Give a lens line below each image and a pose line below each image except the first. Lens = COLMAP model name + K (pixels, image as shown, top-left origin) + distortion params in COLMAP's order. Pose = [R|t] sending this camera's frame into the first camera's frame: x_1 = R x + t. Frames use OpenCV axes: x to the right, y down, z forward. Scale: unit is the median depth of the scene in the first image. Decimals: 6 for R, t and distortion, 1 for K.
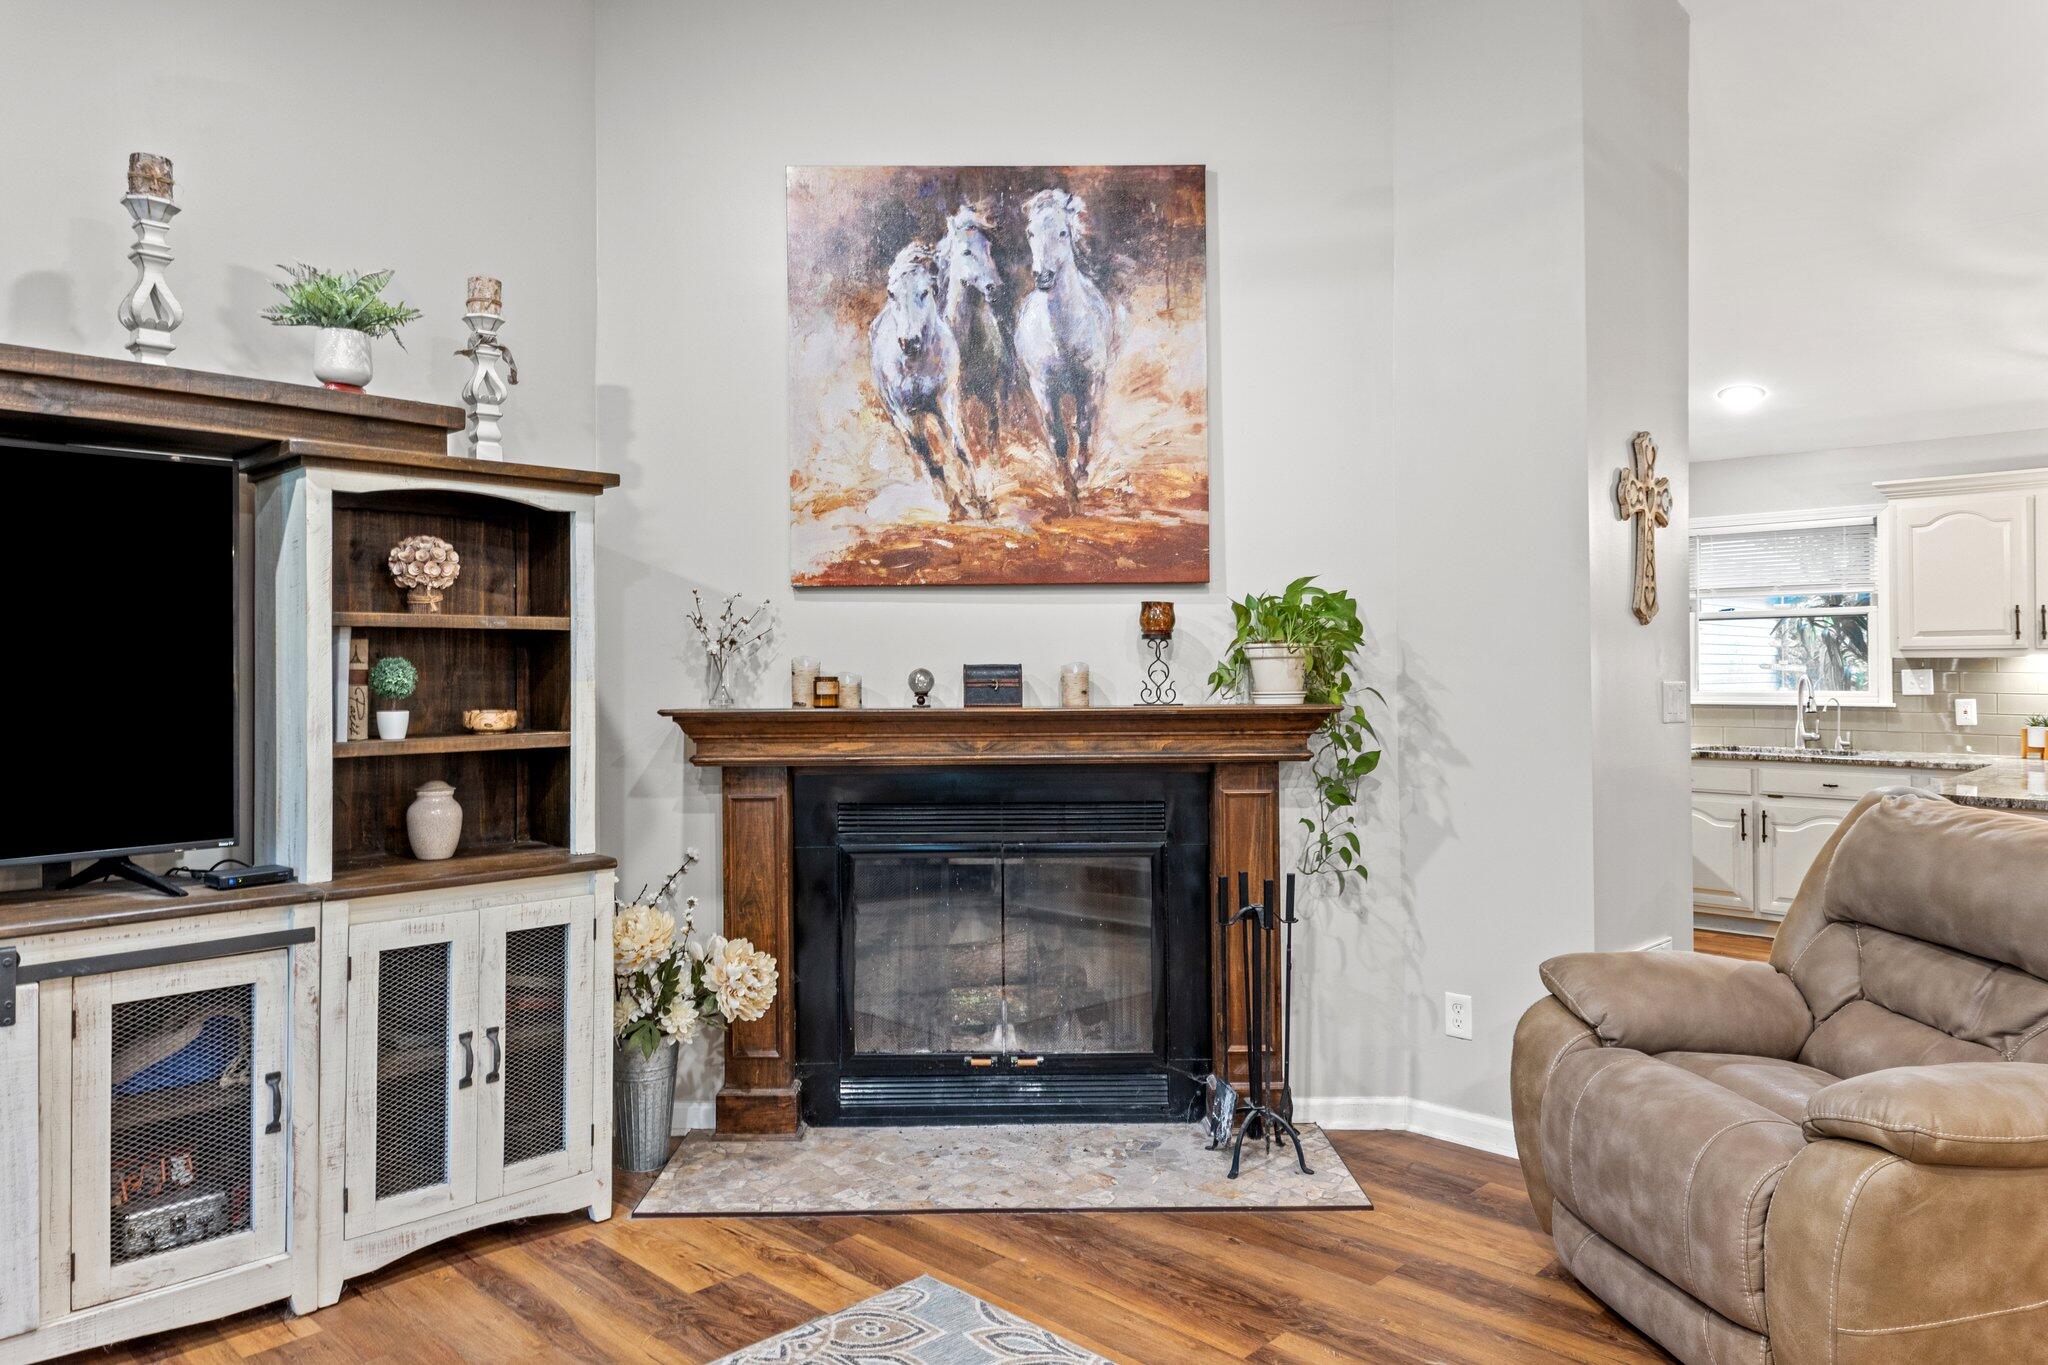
lens RADIAL K [[1320.9, 0, 1022.3], [0, 1320.9, 676.4], [0, 0, 1]] dist [0.011784, -0.000688]
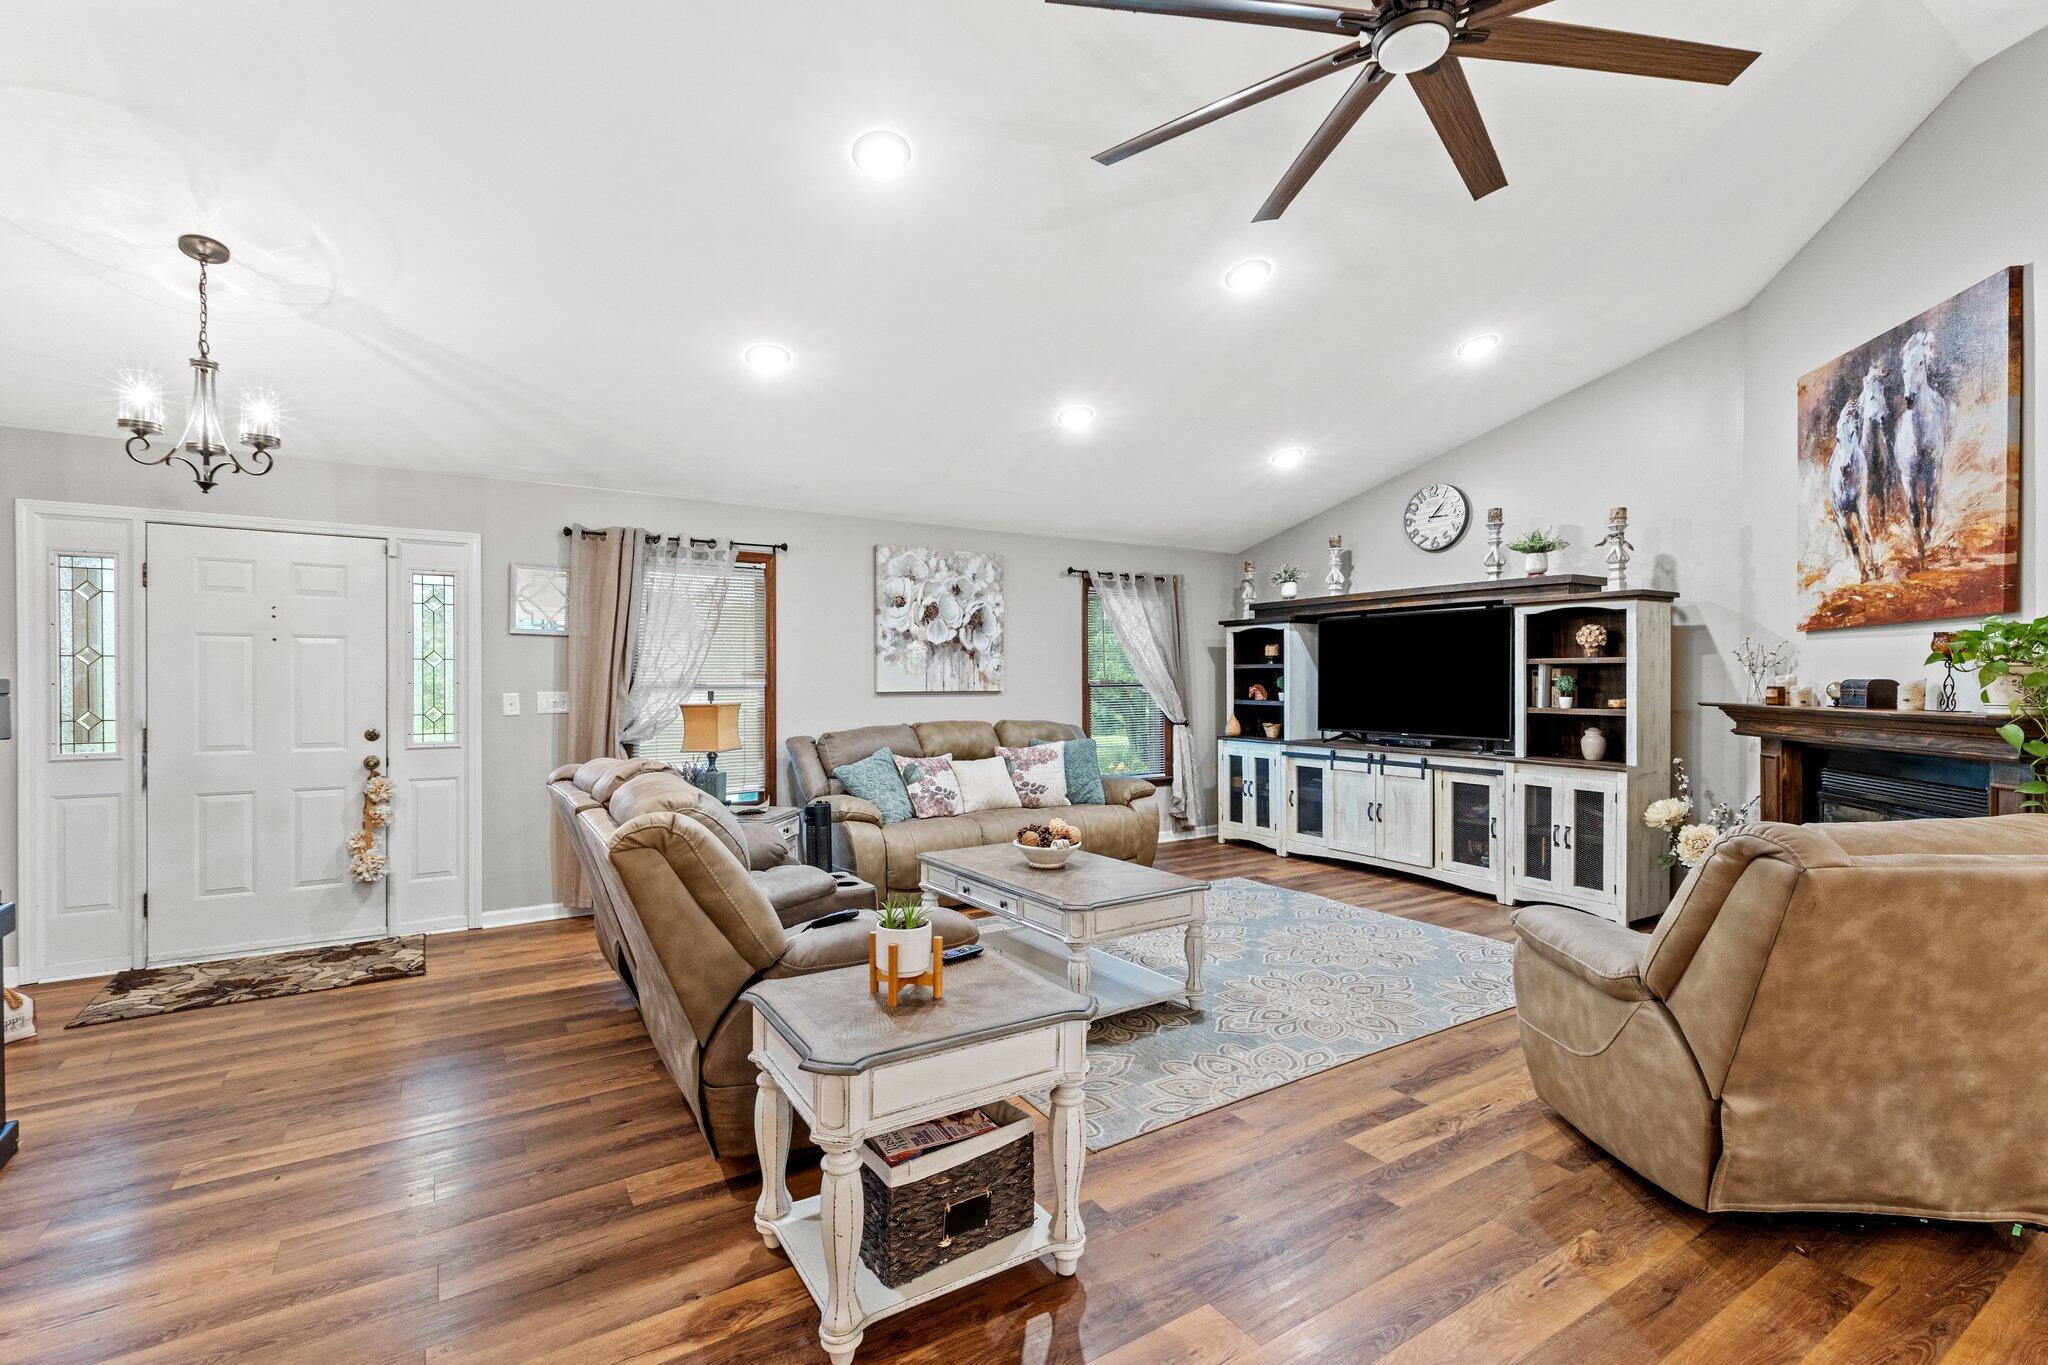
lens RADIAL K [[914.8, 0, 1022.8], [0, 914.8, 678.0], [0, 0, 1]] dist [0.002785, 0.000087]
pose [[-0.237605, 0.005636, -0.971345, 1.169568], [-0.002968, 0.999974, 0.006528, -0.014629], [0.971357, 0.004434, -0.237582, 0.330355]]
